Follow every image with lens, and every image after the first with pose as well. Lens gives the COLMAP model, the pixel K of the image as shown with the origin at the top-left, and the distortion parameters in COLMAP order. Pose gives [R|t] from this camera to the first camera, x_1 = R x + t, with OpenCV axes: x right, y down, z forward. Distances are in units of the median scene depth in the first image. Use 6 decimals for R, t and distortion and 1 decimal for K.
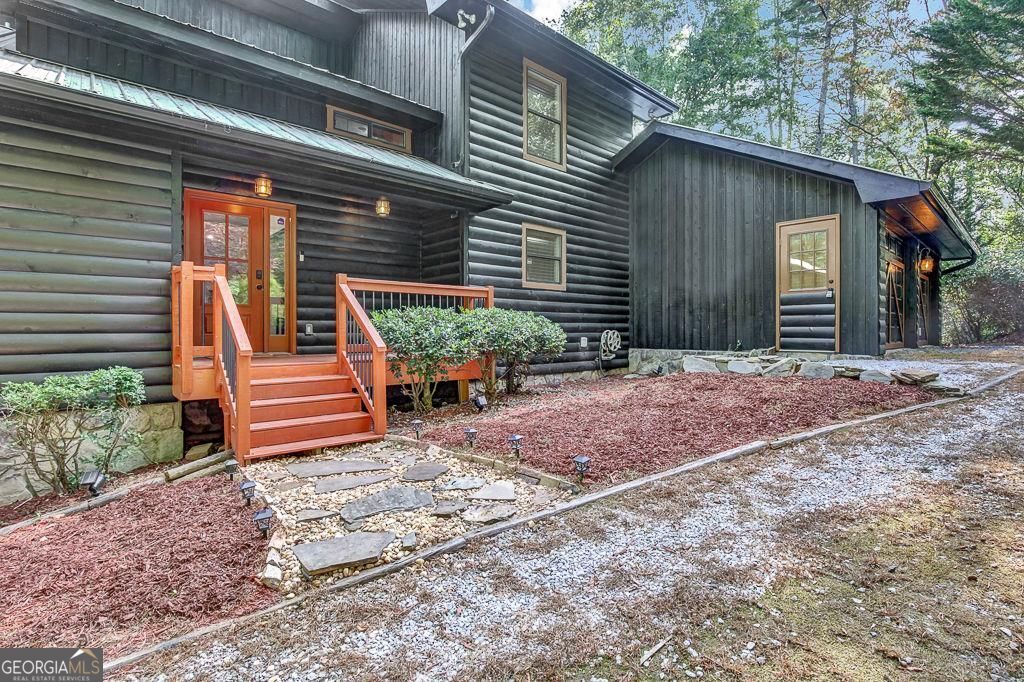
lens RADIAL K [[498.9, 0, 543.0], [0, 498.9, 361.8], [0, 0, 1]] dist [-0.018046, -0.000544]
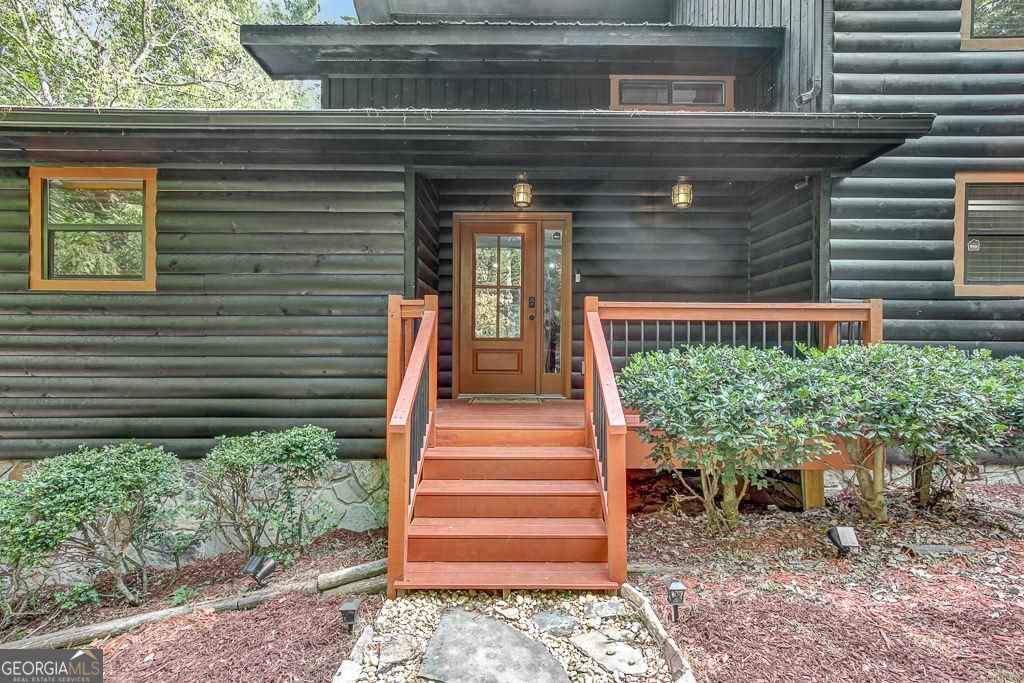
lens RADIAL K [[482.0, 0, 512.0], [0, 482.0, 341.5], [0, 0, 1]] dist [0.002348, 0.001060]
pose [[0.717321, 0.002379, -0.696739, -0.024203], [-0.049437, 0.997648, -0.047490, -0.062660], [0.694987, 0.068511, 0.715751, 0.360945]]
